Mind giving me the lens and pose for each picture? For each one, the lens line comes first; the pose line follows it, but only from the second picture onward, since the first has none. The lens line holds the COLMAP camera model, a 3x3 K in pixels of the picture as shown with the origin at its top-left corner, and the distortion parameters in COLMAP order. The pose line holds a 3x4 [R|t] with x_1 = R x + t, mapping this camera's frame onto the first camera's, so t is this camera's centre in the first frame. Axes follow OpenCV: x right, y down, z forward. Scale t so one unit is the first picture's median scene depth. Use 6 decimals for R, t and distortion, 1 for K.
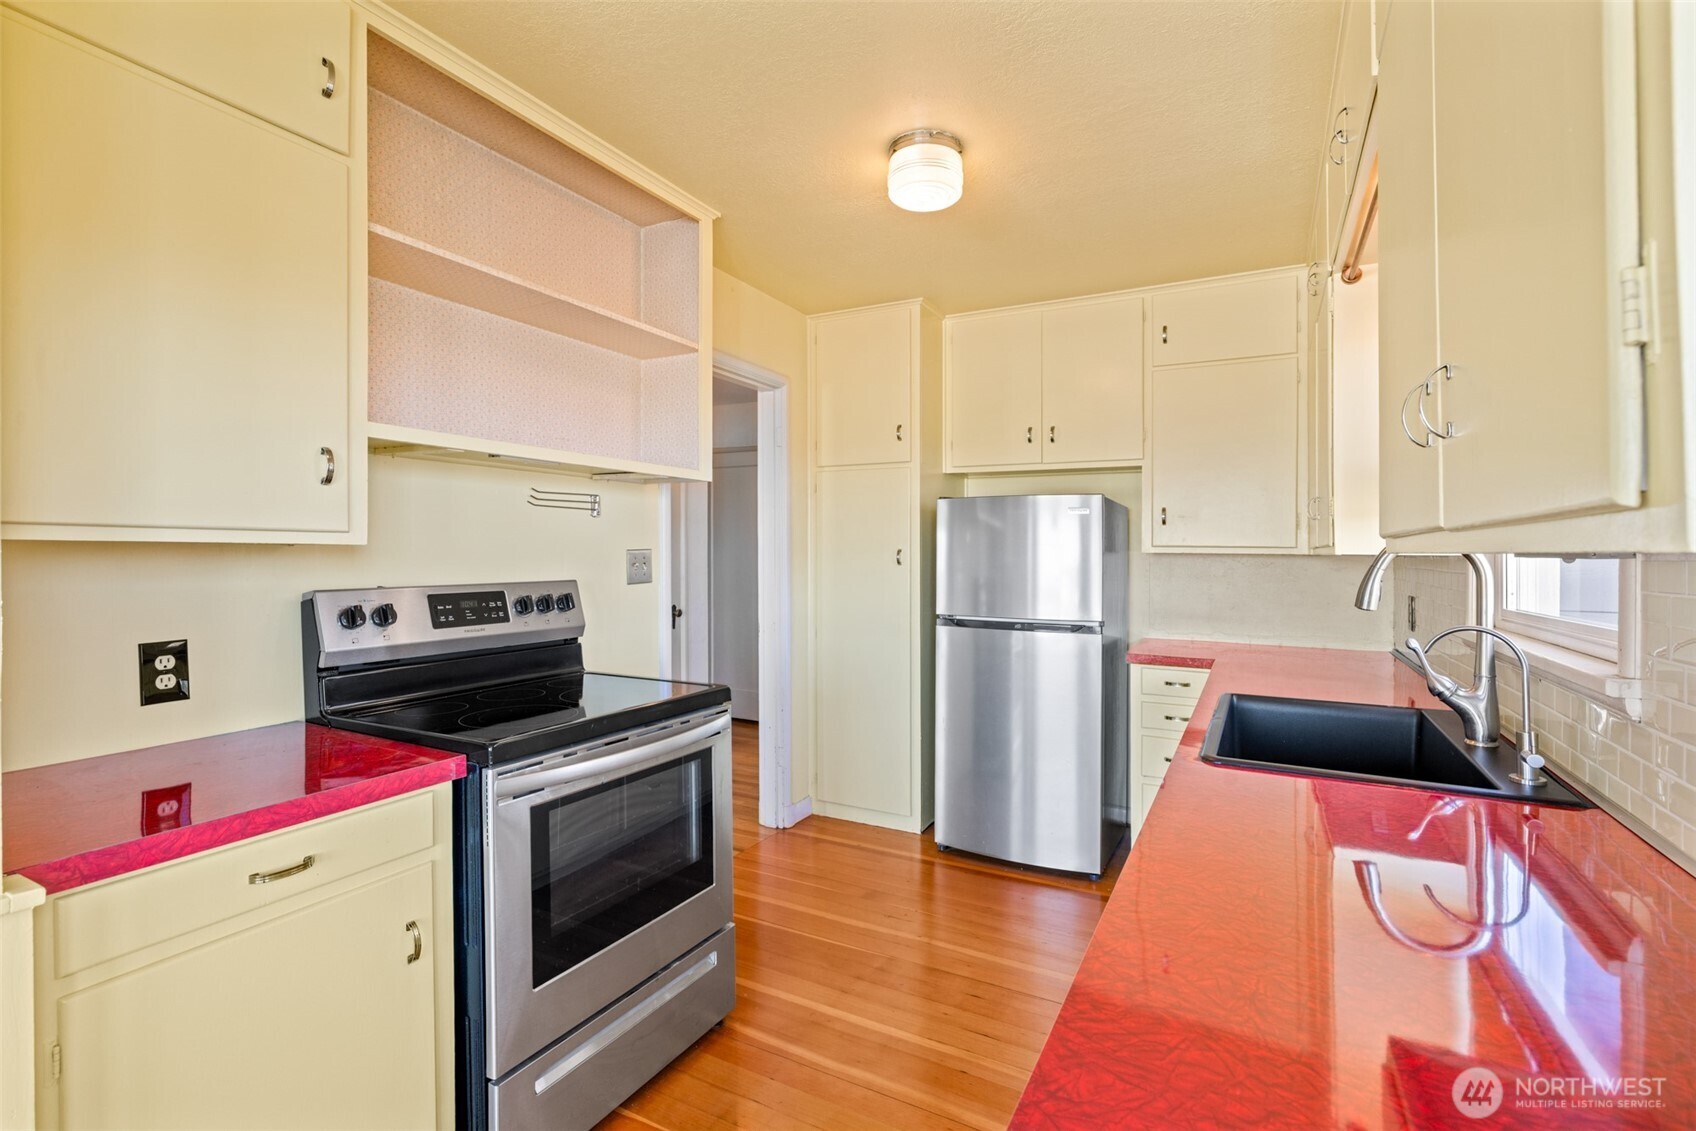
lens RADIAL K [[779.9, 0, 848.0], [0, 779.9, 565.5], [0, 0, 1]] dist [-0.002822, -0.000101]
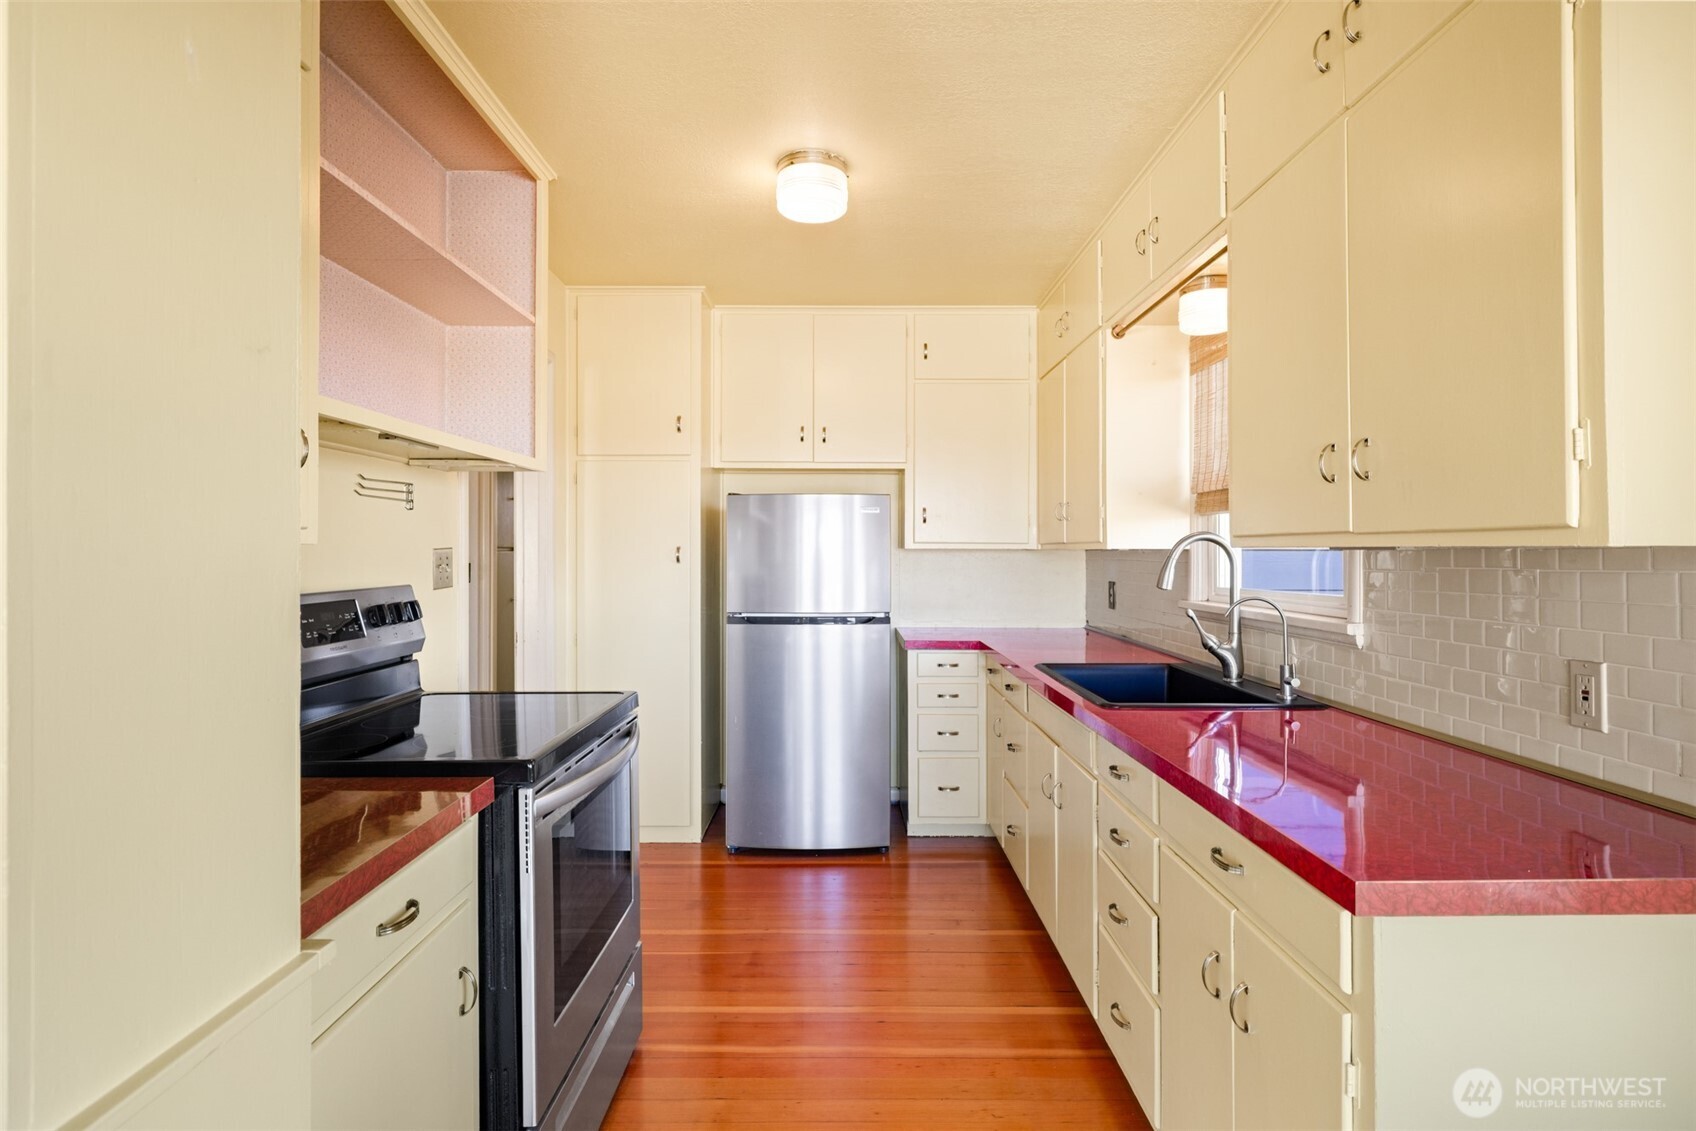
lens RADIAL K [[872.0, 0, 848.0], [0, 872.0, 565.5], [0, 0, 1]] dist [0.000890, 0.000026]
pose [[0.881139, -0.015155, 0.472614, -0.355256], [0.014172, 0.999884, 0.005641, -0.000844], [-0.472645, 0.001728, 0.881251, -0.049197]]
